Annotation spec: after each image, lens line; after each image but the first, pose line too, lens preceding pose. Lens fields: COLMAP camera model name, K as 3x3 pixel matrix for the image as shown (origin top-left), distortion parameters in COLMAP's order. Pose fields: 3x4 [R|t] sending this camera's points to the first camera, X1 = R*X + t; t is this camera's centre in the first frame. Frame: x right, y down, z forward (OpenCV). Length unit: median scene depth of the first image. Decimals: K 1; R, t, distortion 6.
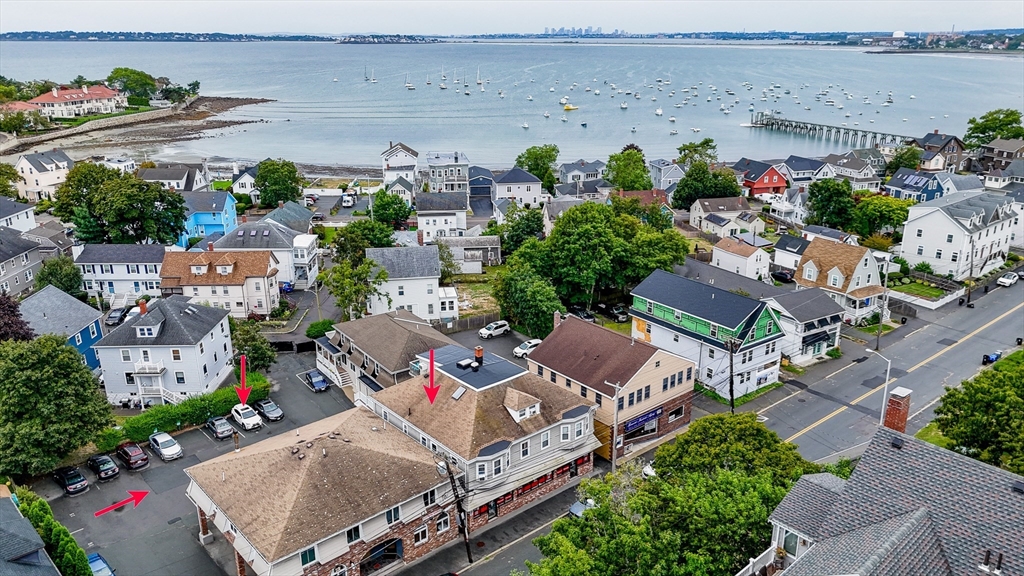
lens RADIAL K [[749.5, 0, 512.0], [0, 749.5, 288.0], [0, 0, 1]] dist [0.079148, -0.078572]
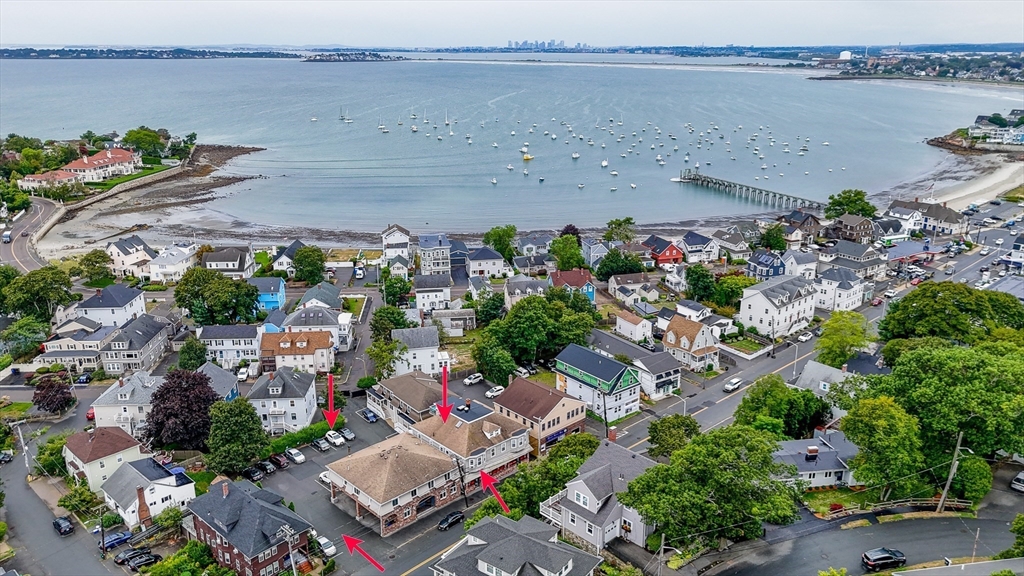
lens RADIAL K [[749.5, 0, 512.0], [0, 749.5, 288.0], [0, 0, 1]] dist [0.079148, -0.078572]
pose [[0.998957, -0.012789, 0.043841, -0.006883], [0.013393, 0.999819, -0.013510, -0.091706], [-0.043661, 0.014083, 0.998947, -0.474479]]
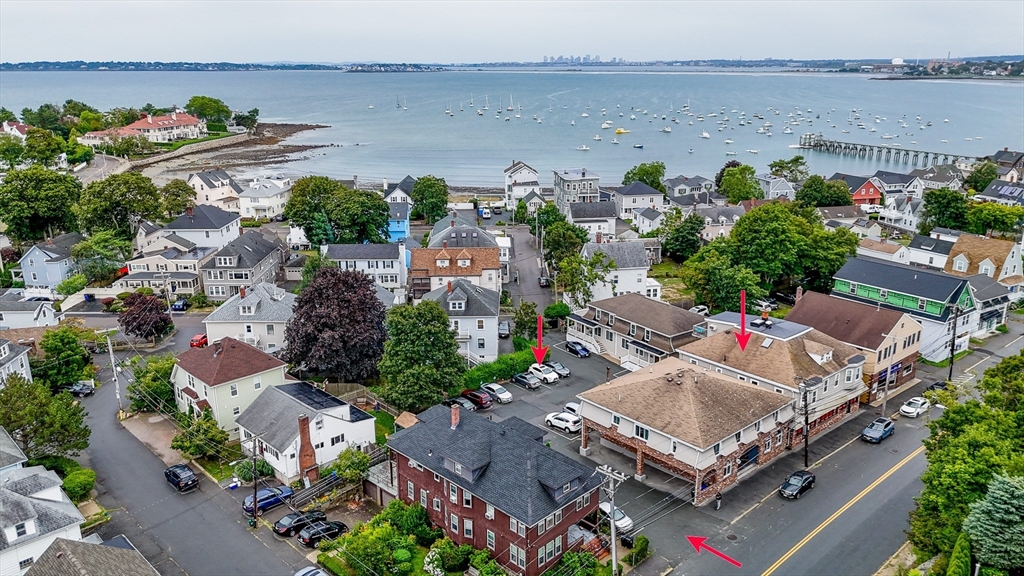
lens RADIAL K [[749.5, 0, 512.0], [0, 749.5, 288.0], [0, 0, 1]] dist [0.079148, -0.078572]
pose [[0.999991, -0.003920, 0.001547, -0.244951], [0.003970, 0.999423, -0.033731, 0.043616], [-0.001414, 0.033736, 0.999430, -0.133252]]
